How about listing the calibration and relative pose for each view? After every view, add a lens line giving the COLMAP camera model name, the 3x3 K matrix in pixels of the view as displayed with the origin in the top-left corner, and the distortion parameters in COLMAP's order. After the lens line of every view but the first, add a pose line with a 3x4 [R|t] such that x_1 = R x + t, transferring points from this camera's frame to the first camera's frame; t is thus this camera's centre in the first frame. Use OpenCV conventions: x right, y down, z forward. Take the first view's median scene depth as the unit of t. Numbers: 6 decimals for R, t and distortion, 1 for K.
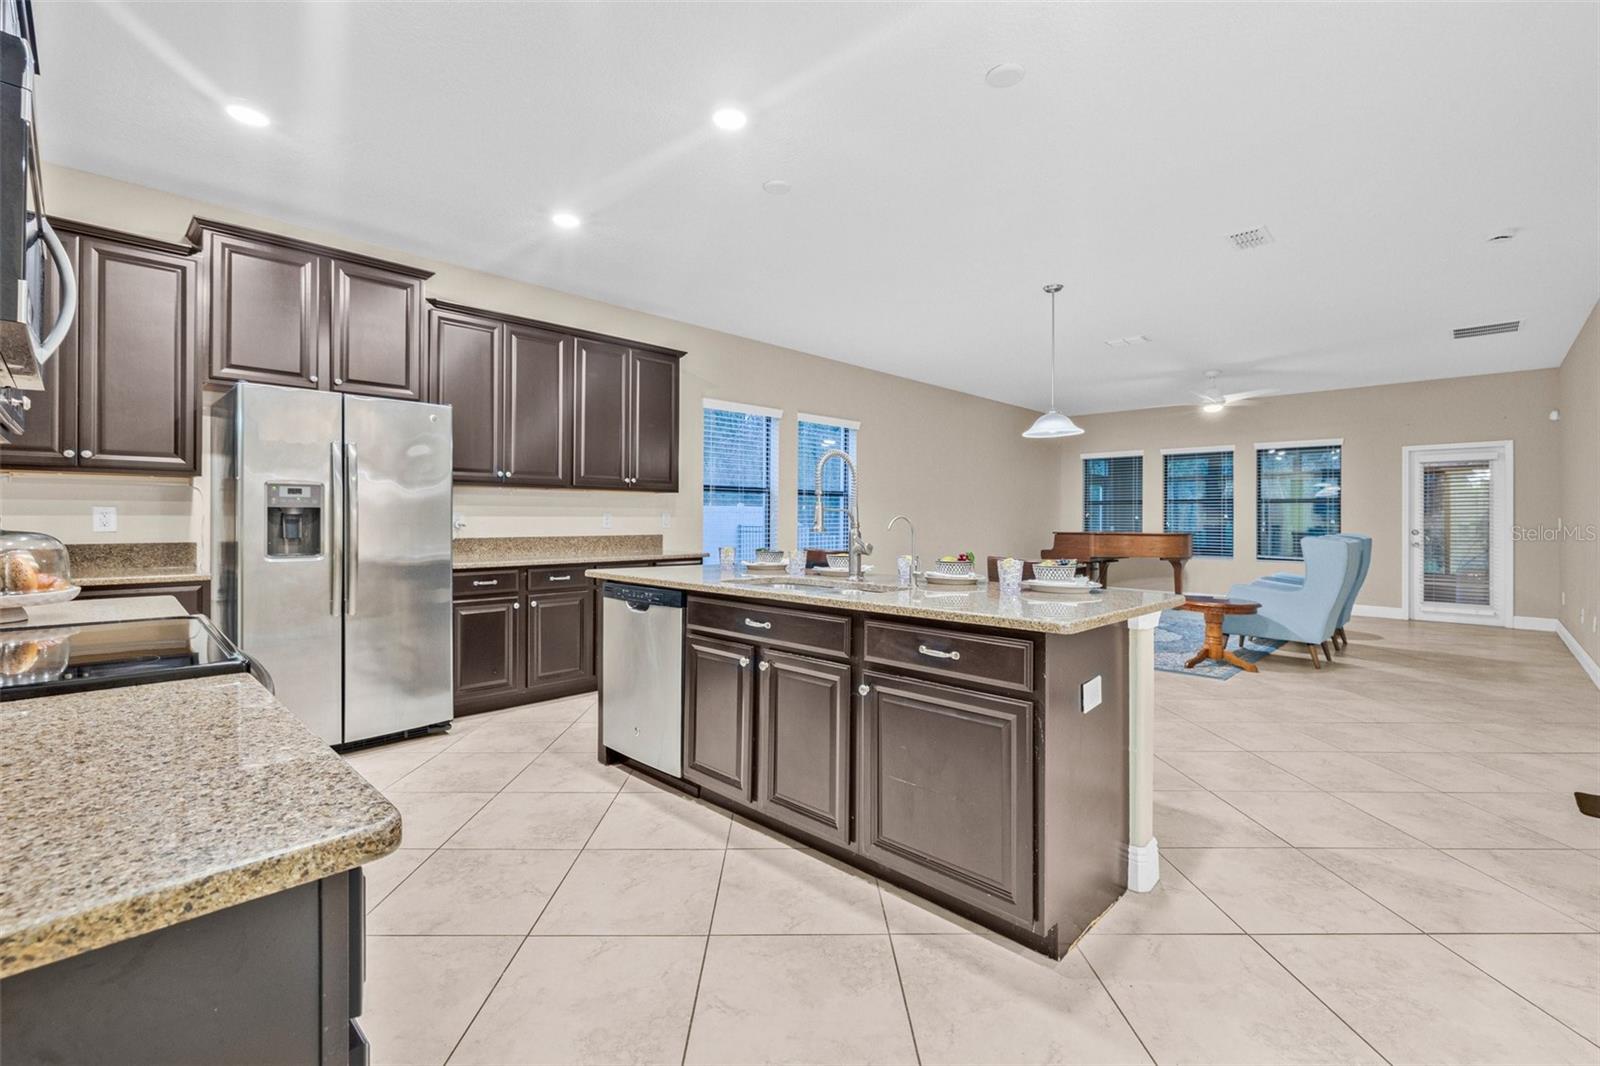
lens RADIAL K [[693.6, 0, 790.5], [0, 693.6, 529.0], [0, 0, 1]] dist [-0.000760, -0.000590]
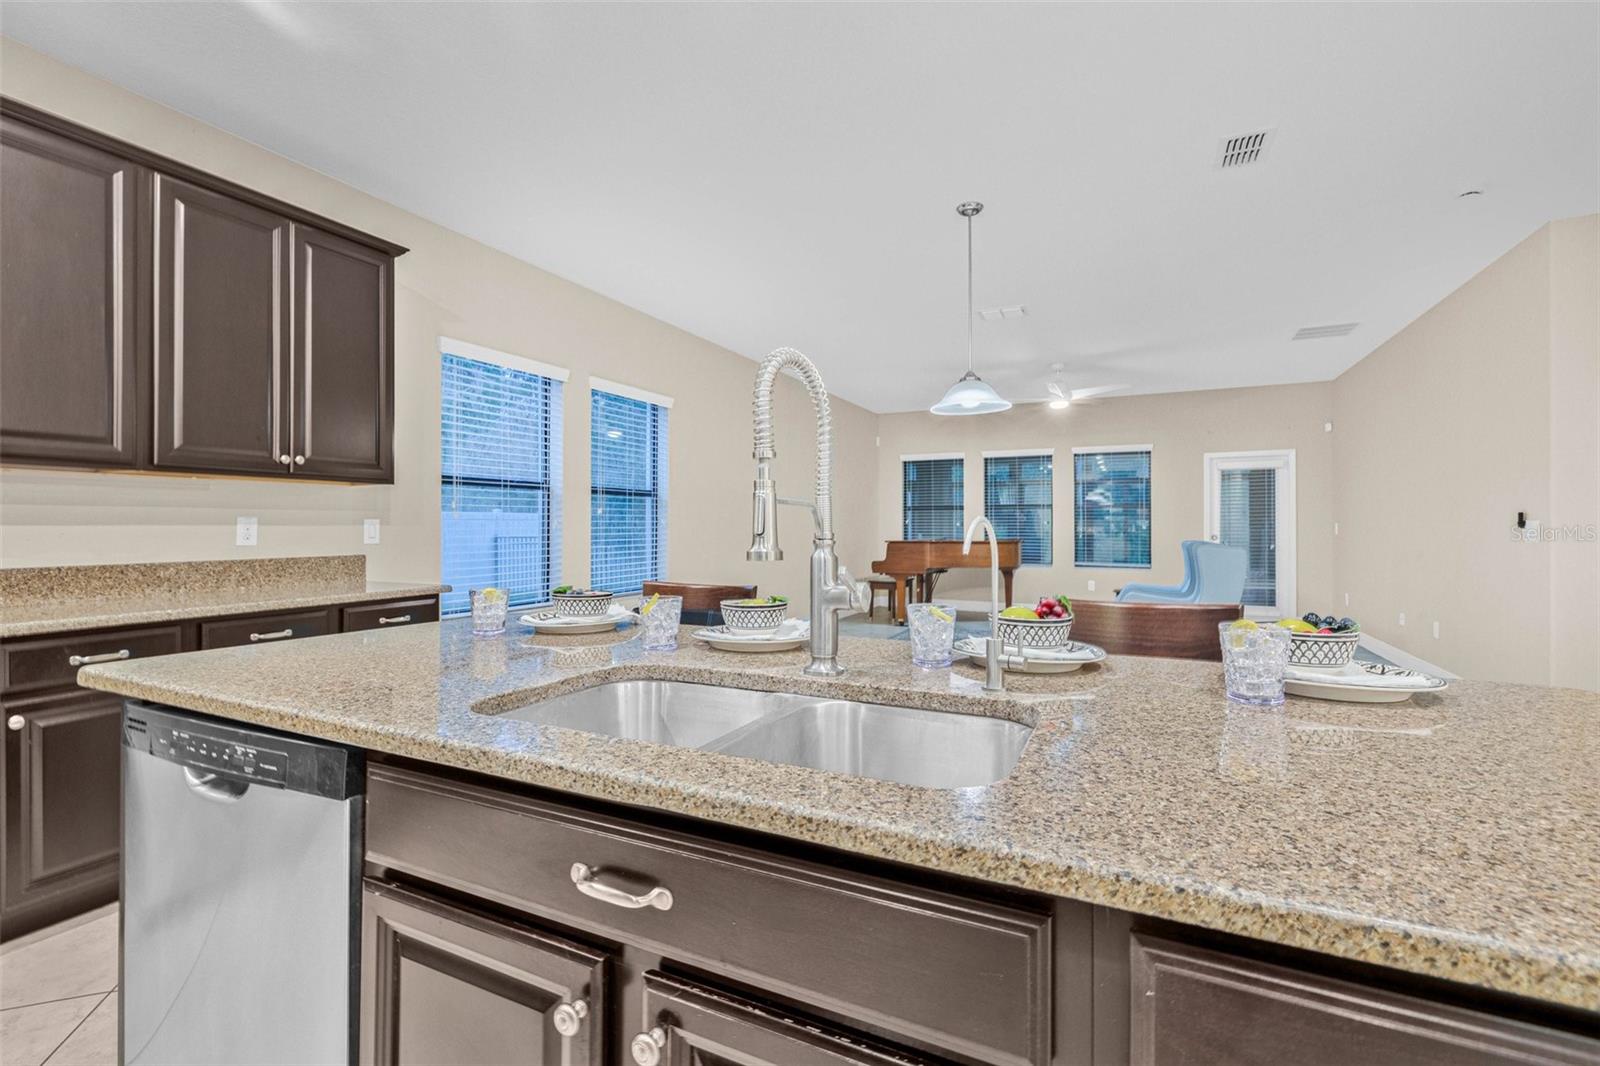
lens RADIAL K [[693.6, 0, 790.5], [0, 693.6, 529.0], [0, 0, 1]] dist [-0.000760, -0.000590]
pose [[0.944815, -0.005965, 0.327550, -0.031583], [0.009666, 0.999906, -0.009673, -0.004644], [-0.327462, 0.012305, 0.944784, 0.295230]]
